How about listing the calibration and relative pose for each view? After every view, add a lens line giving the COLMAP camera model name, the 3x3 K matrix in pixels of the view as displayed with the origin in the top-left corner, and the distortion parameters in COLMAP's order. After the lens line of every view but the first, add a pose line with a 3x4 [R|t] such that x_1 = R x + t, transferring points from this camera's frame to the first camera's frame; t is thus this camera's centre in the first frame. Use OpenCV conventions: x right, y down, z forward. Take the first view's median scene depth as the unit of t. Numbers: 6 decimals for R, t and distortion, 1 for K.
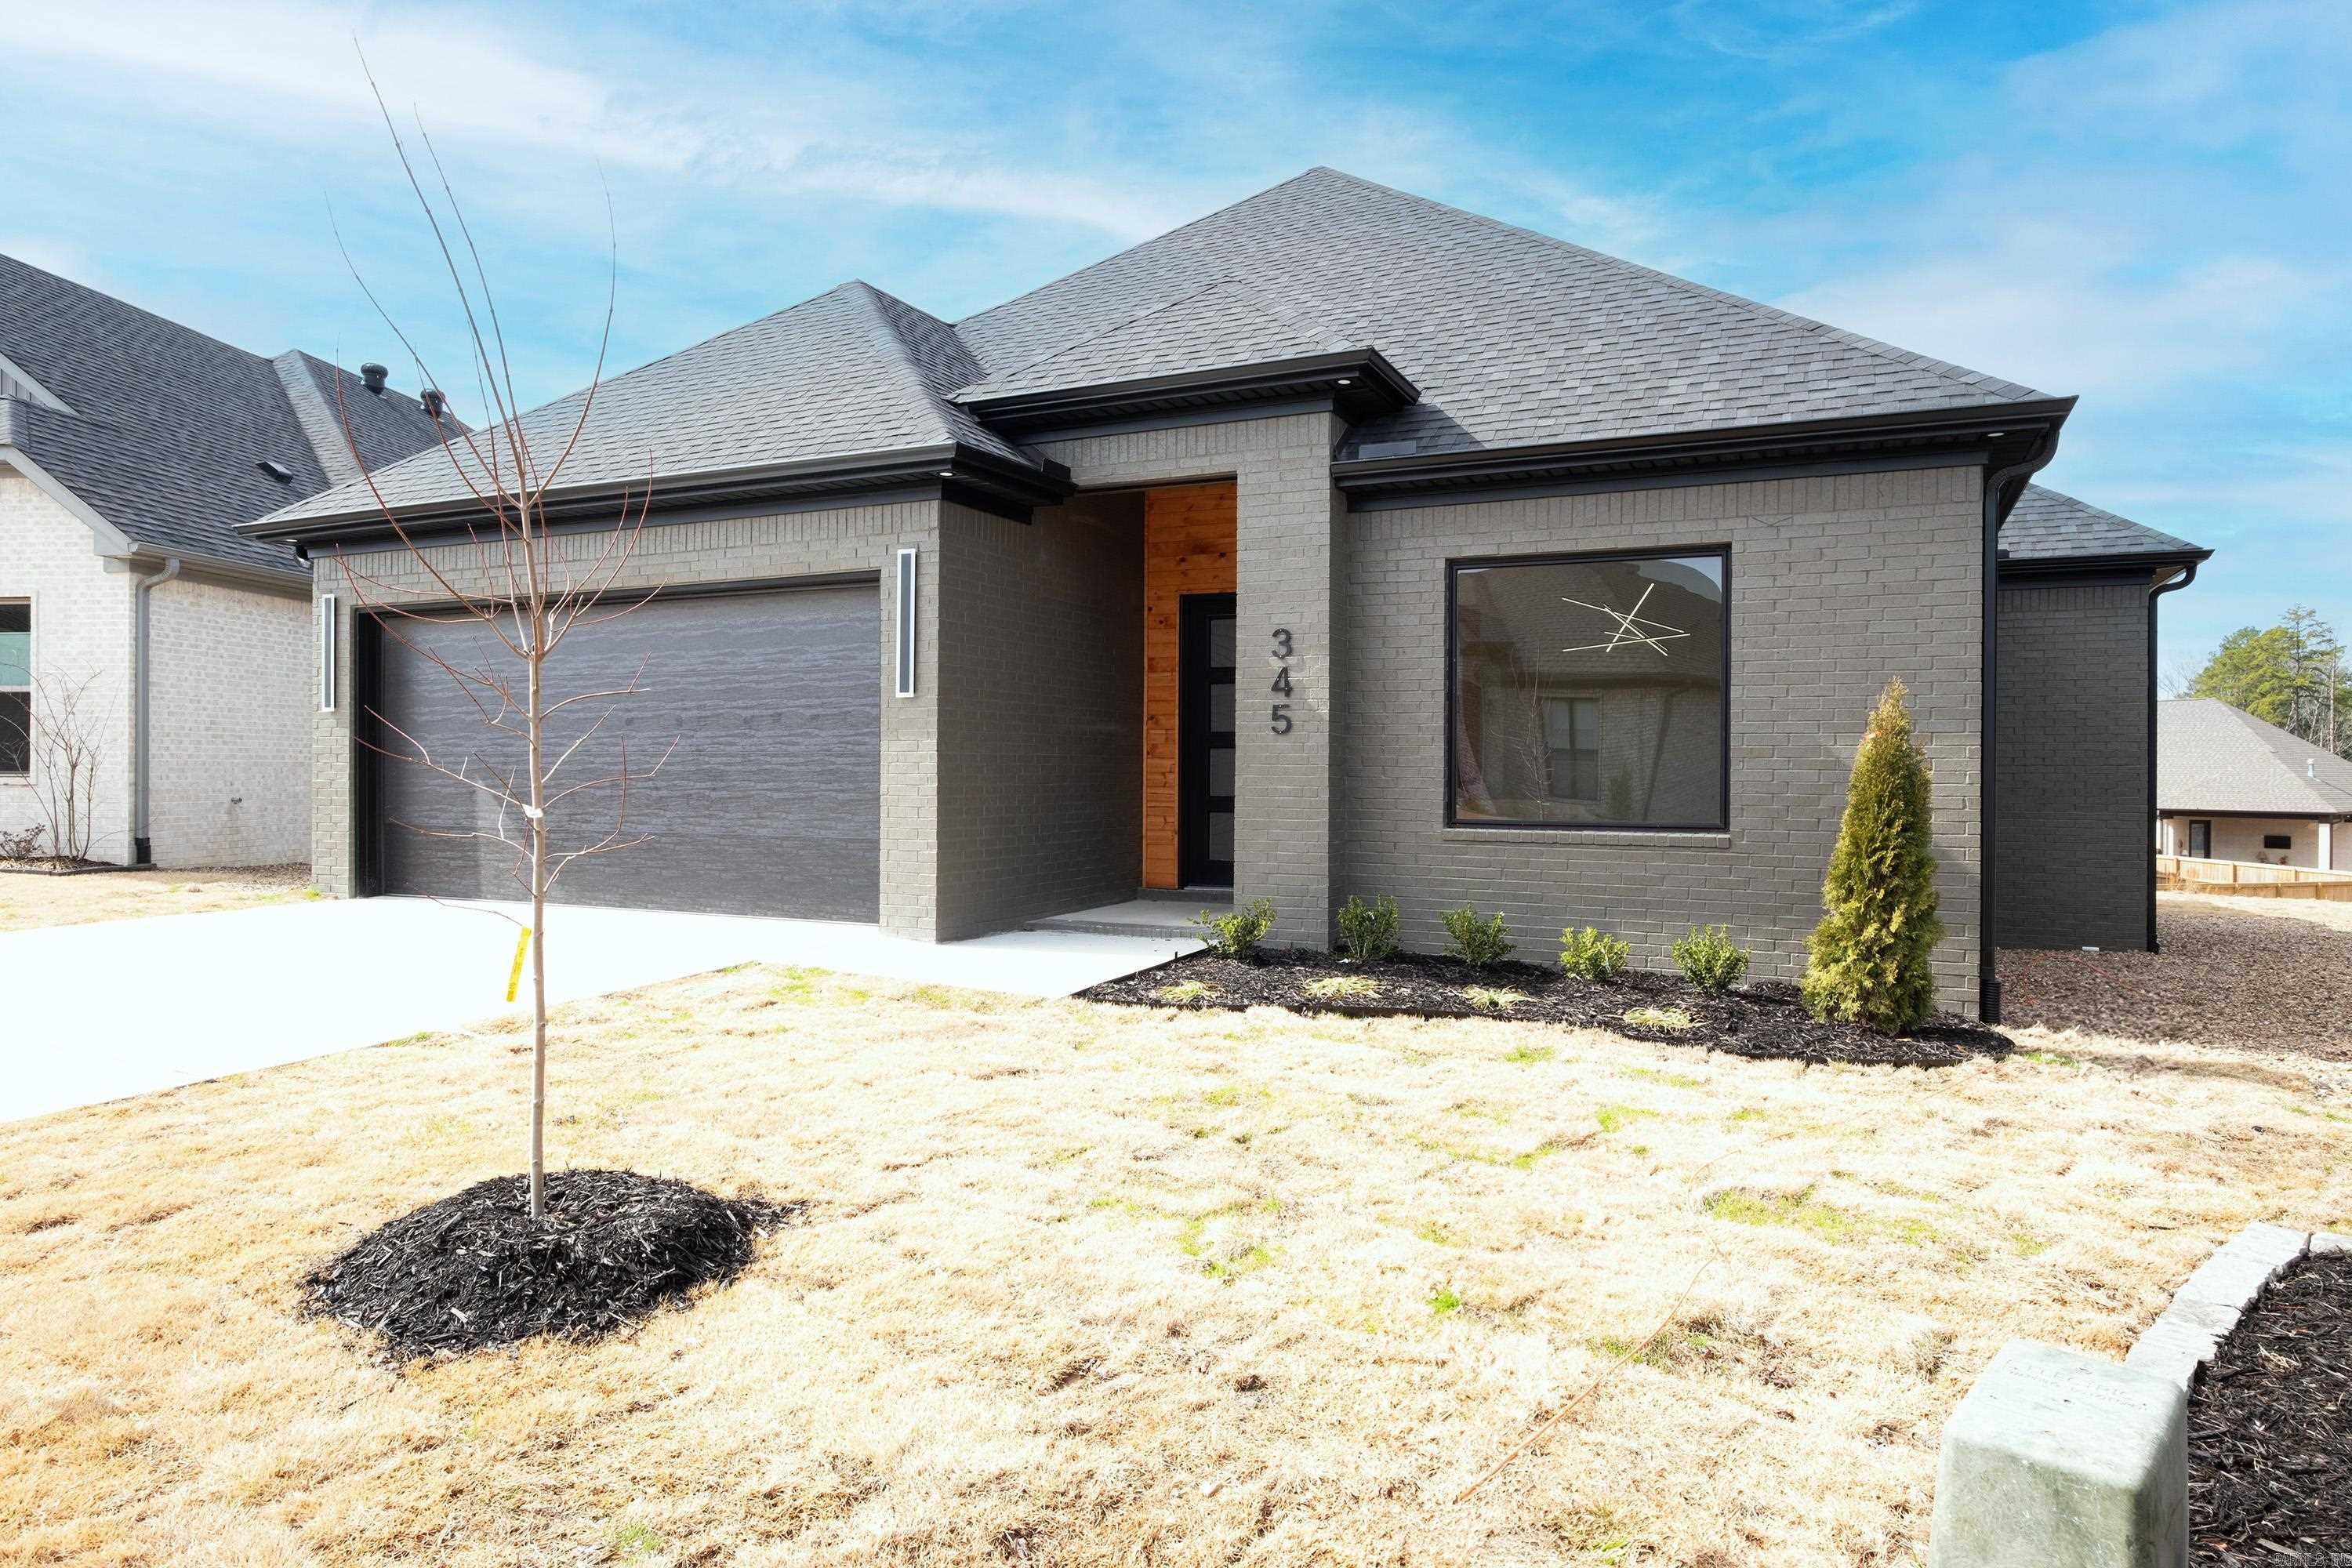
lens RADIAL K [[1423.4, 0, 1176.0], [0, 1423.4, 784.0], [0, 0, 1]] dist [-0.007372, 0.000408]
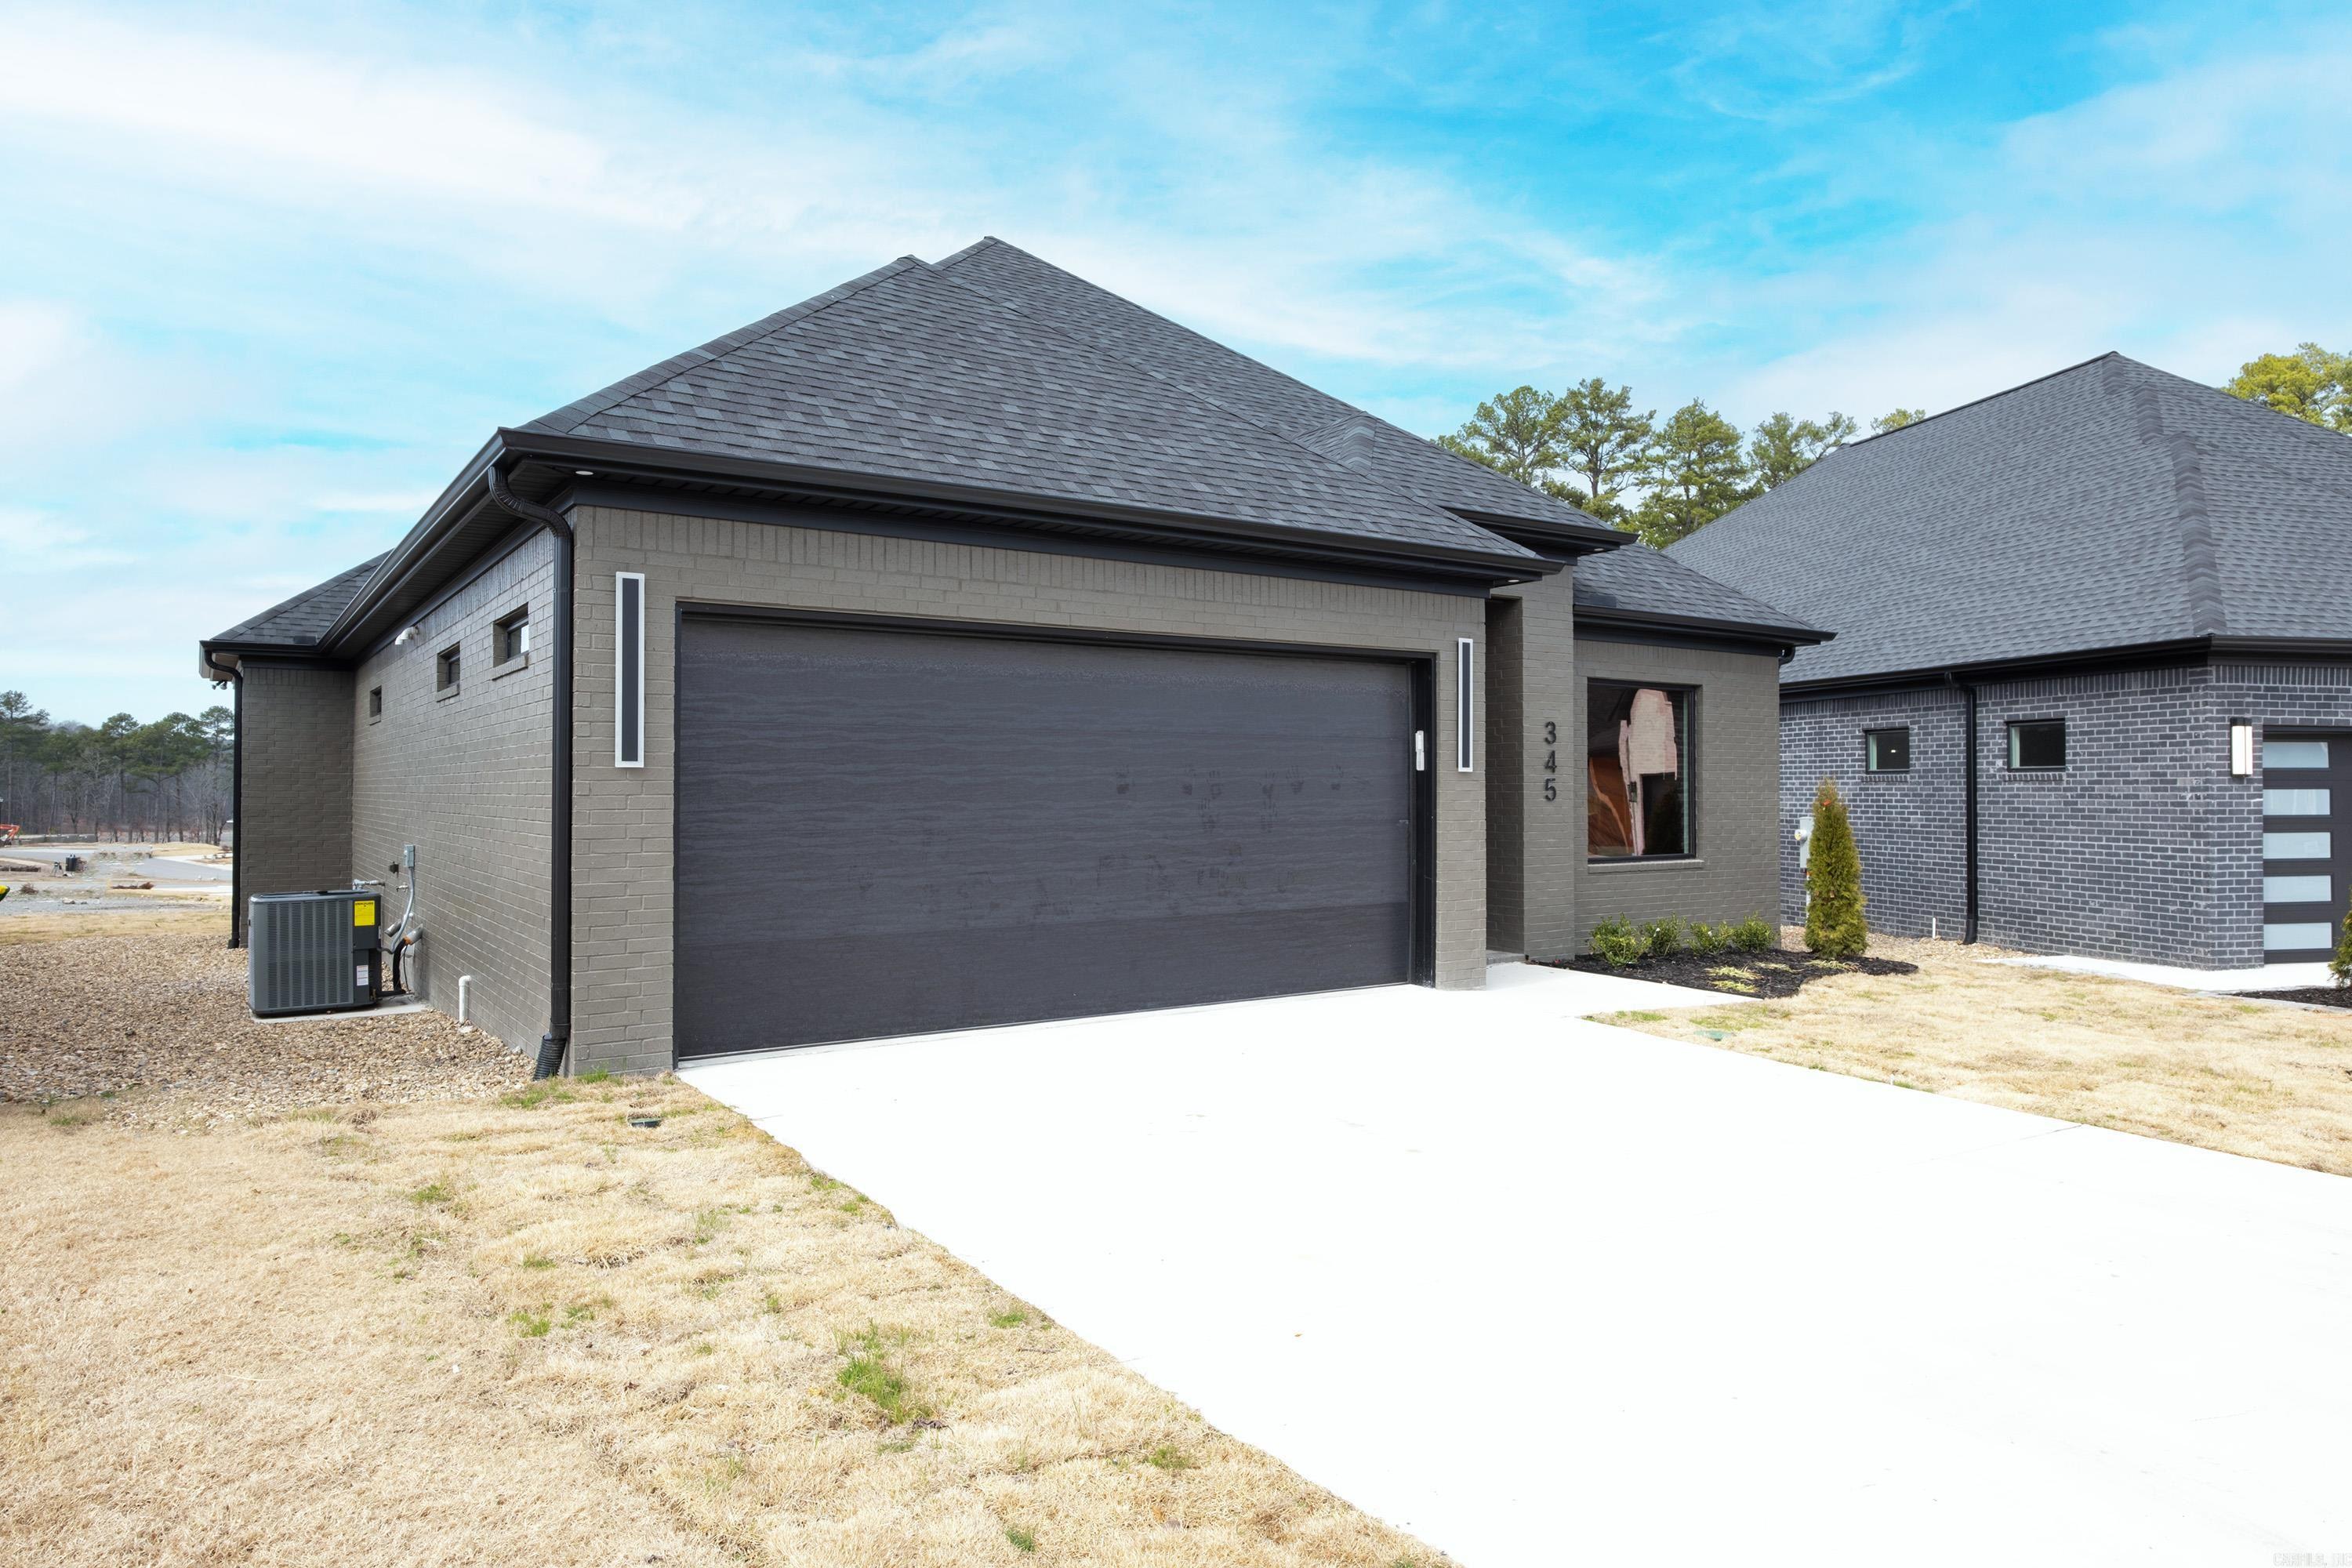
lens RADIAL K [[1423.4, 0, 1176.0], [0, 1423.4, 784.0], [0, 0, 1]] dist [-0.007372, 0.000408]
pose [[0.512879, -0.001566, 0.858459, -1.238333], [0.009544, 0.999947, -0.003878, -0.048726], [-0.858408, 0.010183, 0.512867, 0.616993]]
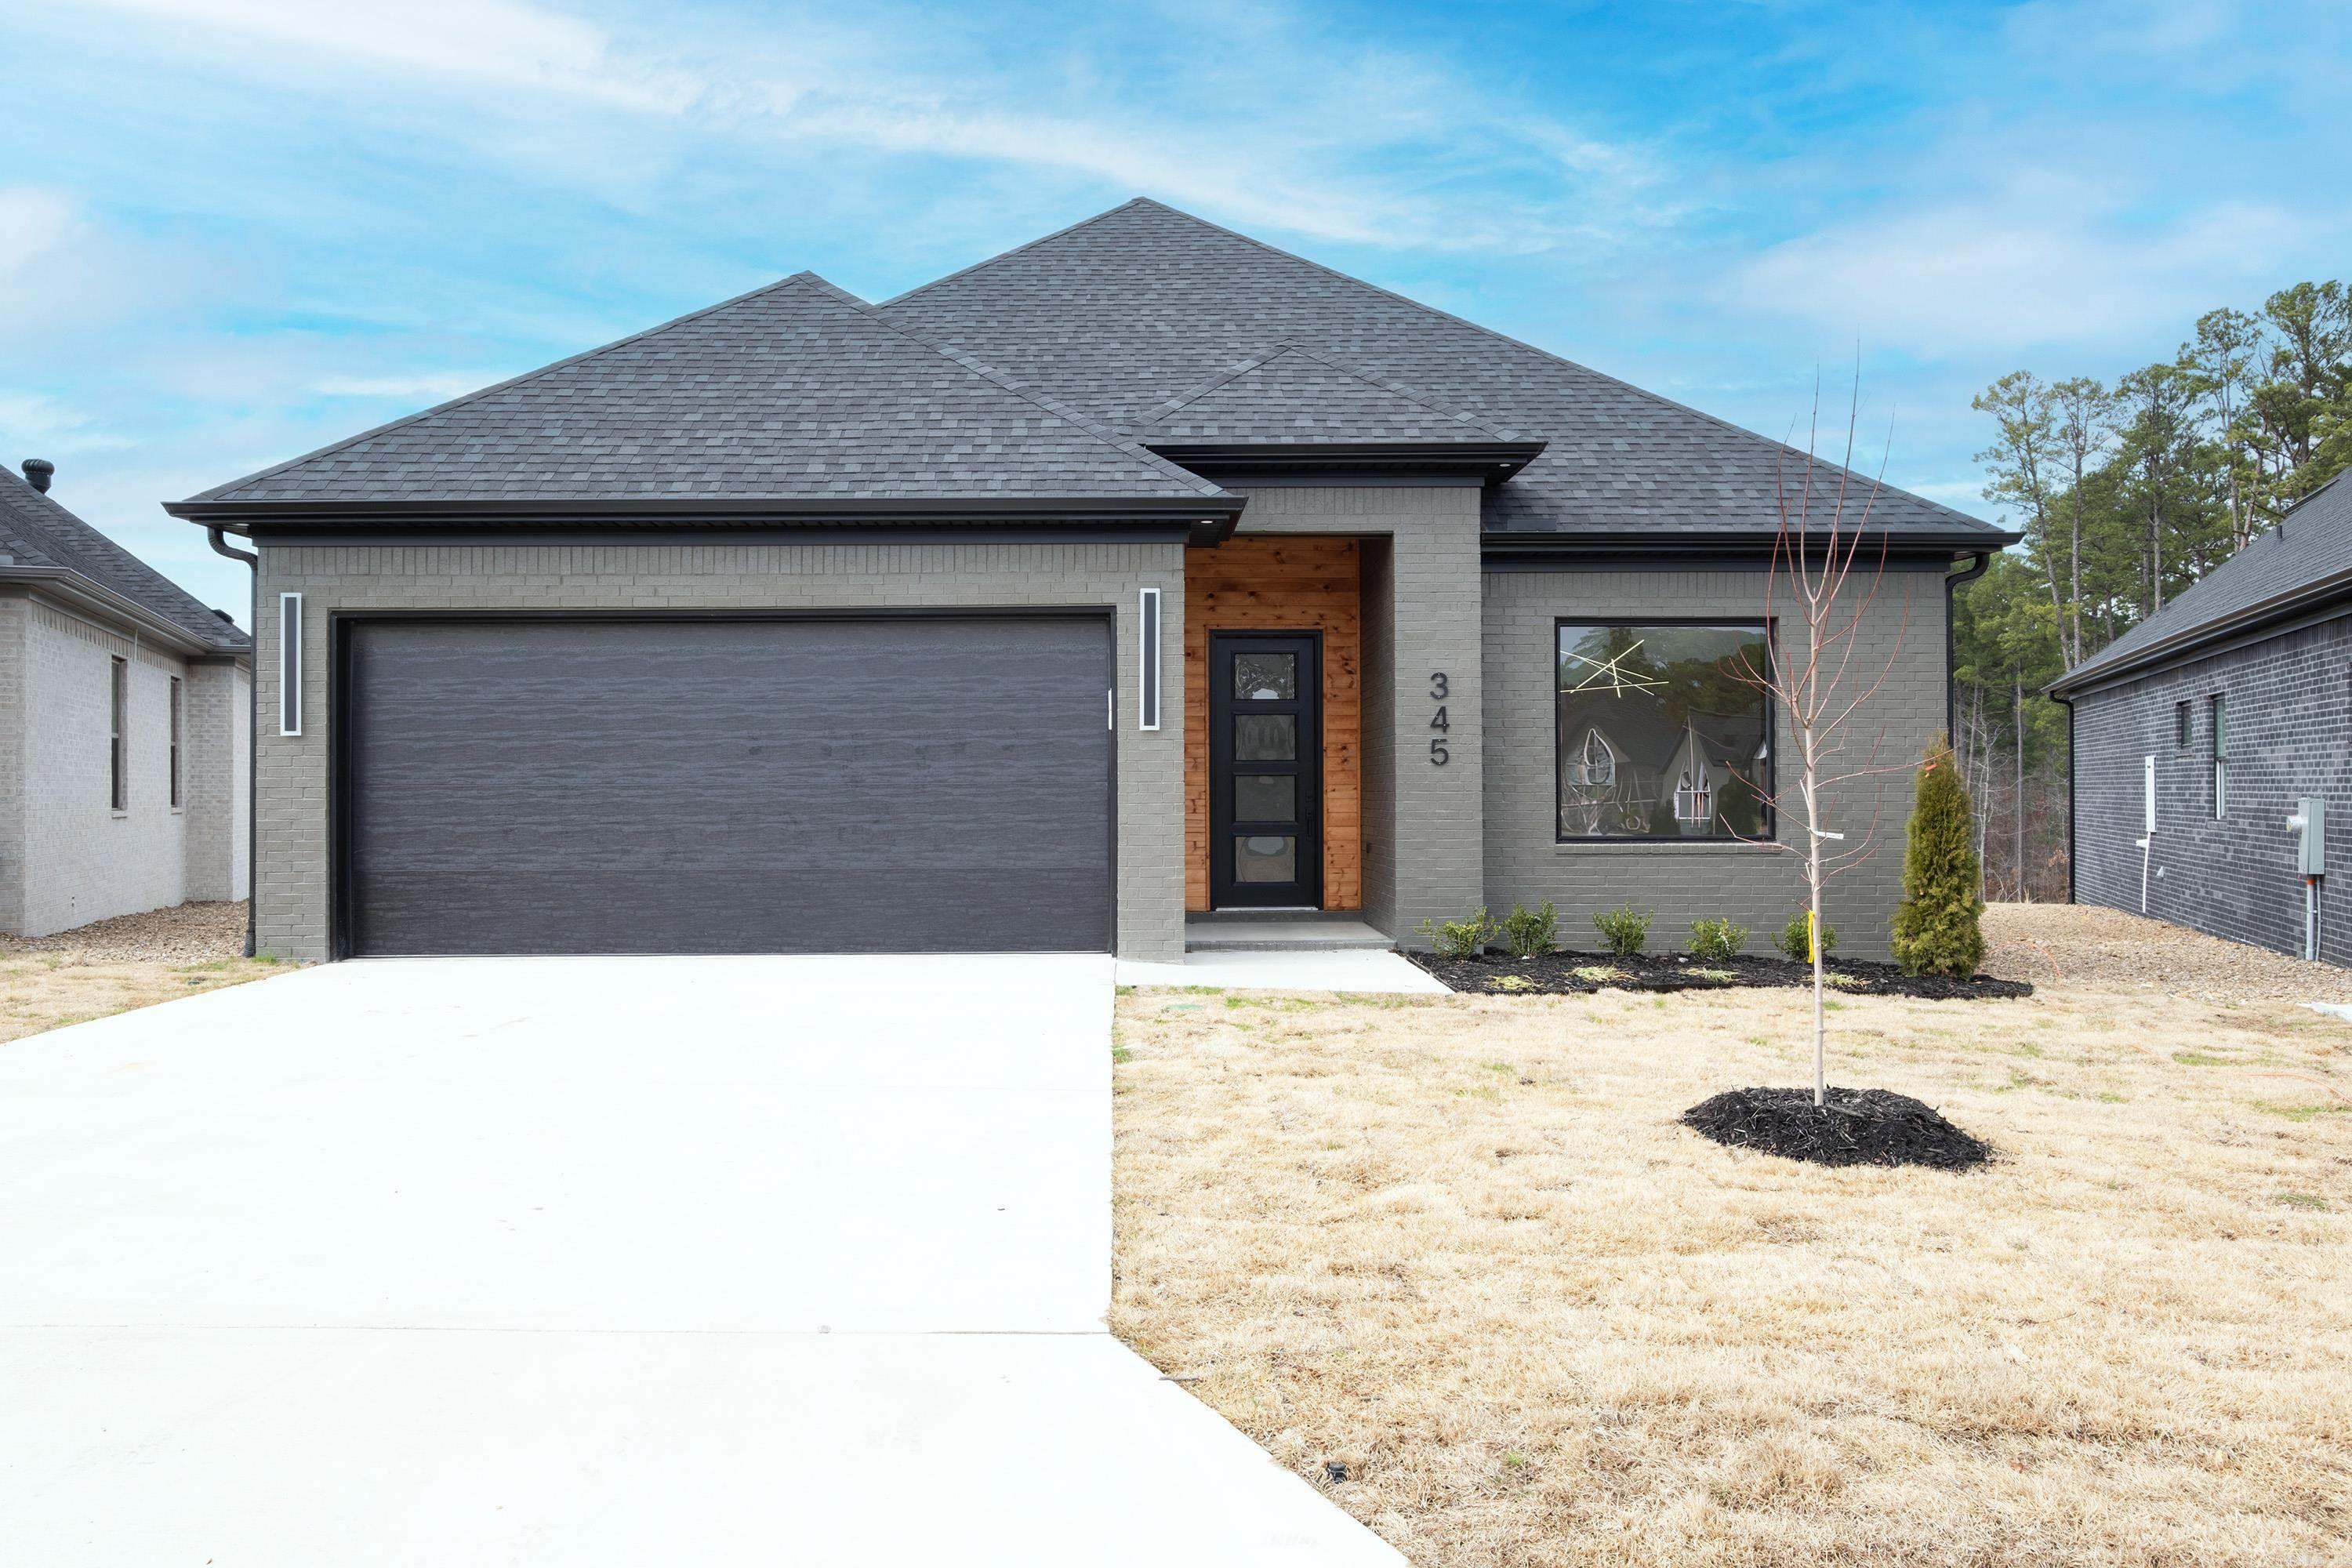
lens RADIAL K [[1555.6, 0, 1176.0], [0, 1555.6, 784.0], [0, 0, 1]] dist [0.005944, 0.000463]
pose [[0.901350, -0.008063, 0.433016, -0.655307], [0.011165, 0.999927, -0.004622, -0.016205], [-0.432947, 0.009000, 0.901374, -0.034114]]
